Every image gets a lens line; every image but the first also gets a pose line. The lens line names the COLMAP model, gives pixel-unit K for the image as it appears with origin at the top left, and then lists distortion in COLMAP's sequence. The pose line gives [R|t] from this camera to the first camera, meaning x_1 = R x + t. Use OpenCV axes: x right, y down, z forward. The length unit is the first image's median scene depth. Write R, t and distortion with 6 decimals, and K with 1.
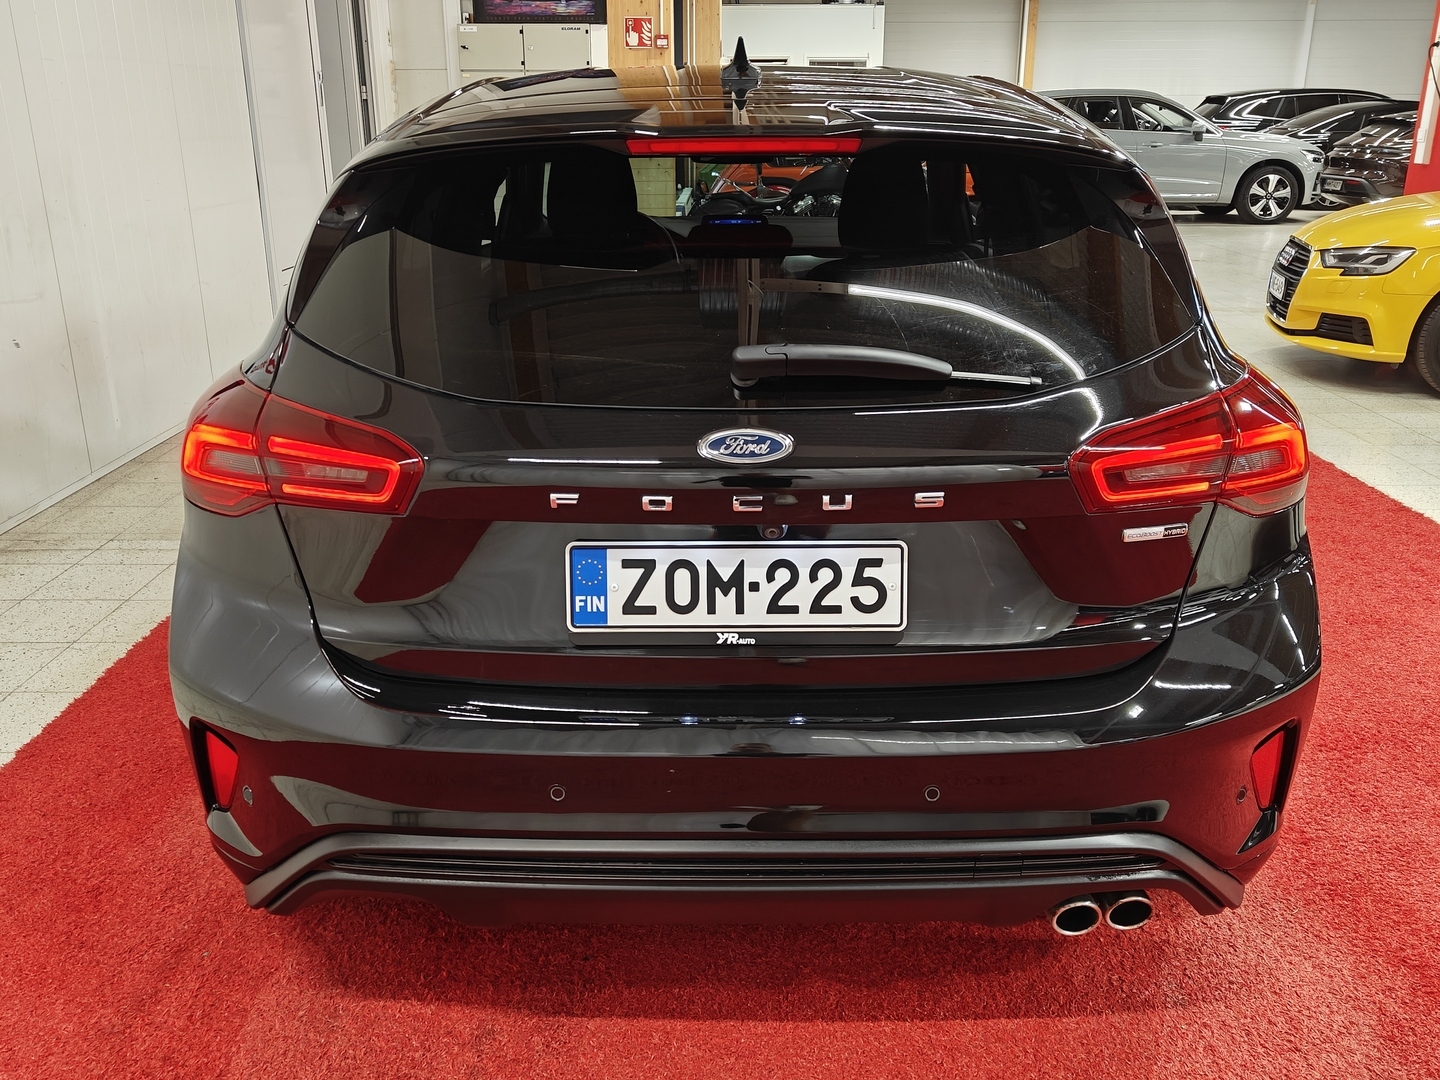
lens RADIAL K [[1338.0, 0, 719.3], [0, 1338.0, 539.3], [0, 0, 1]] dist [0.025425, 0.000000]
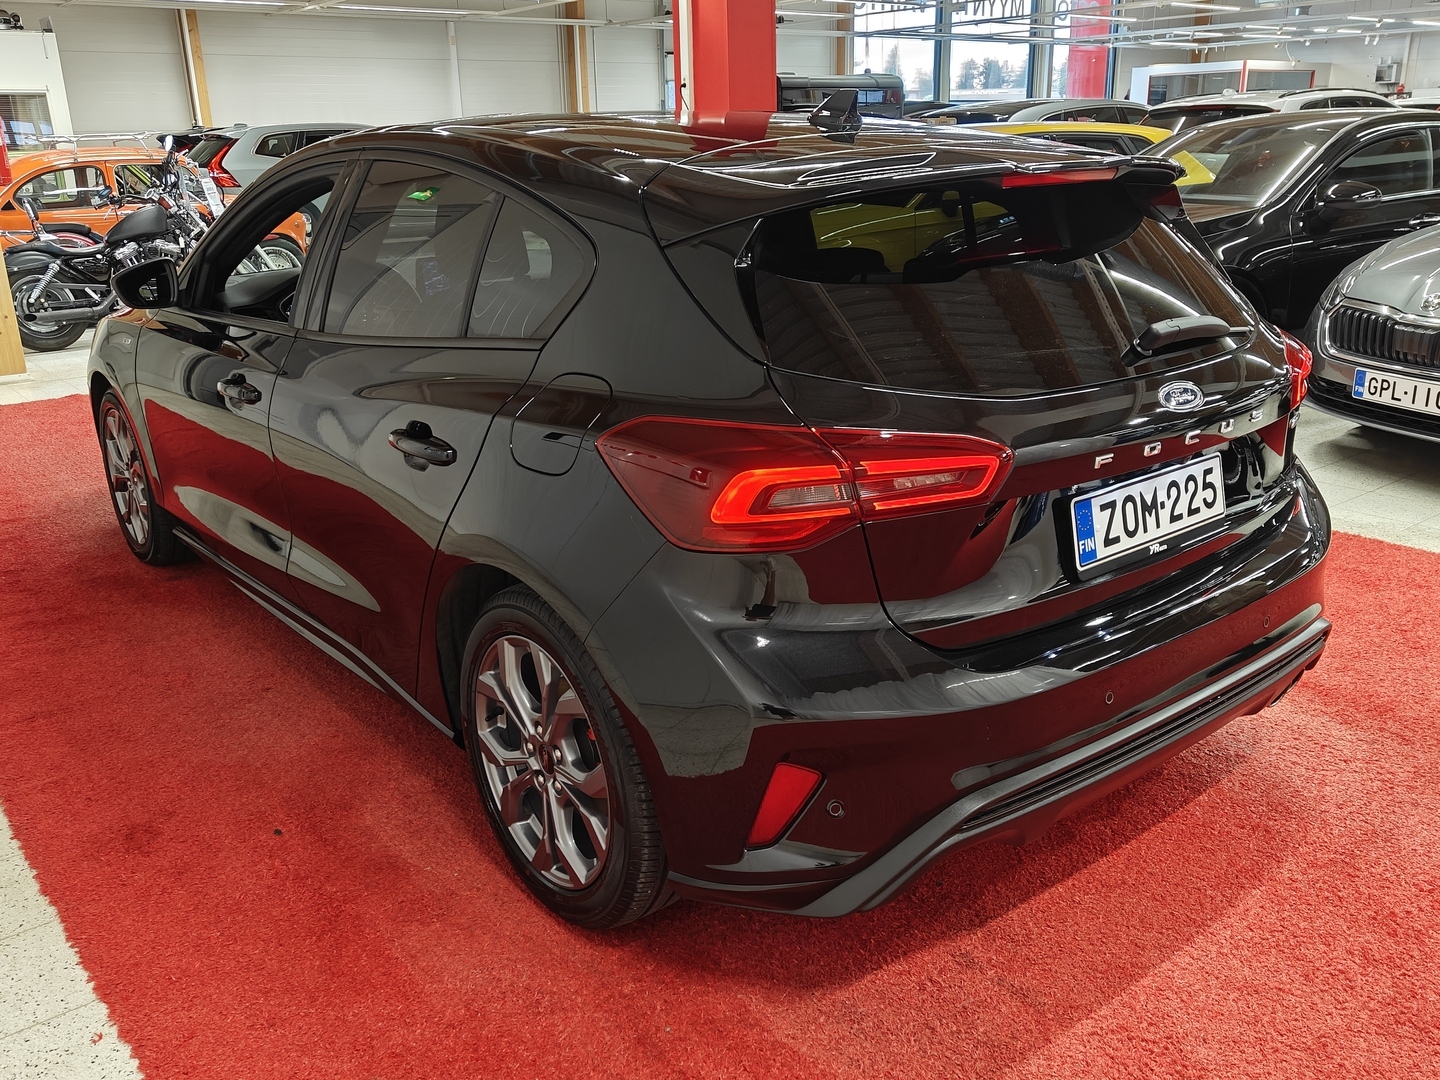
lens RADIAL K [[1338.0, 0, 718.2], [0, 1338.0, 542.0], [0, 0, 1]] dist [0.025425, 0.000000]
pose [[0.752939, -0.210600, 0.623482, -1.134542], [0.221591, 0.973222, 0.061133, -0.107201], [-0.619661, 0.092129, 0.779444, 0.243228]]
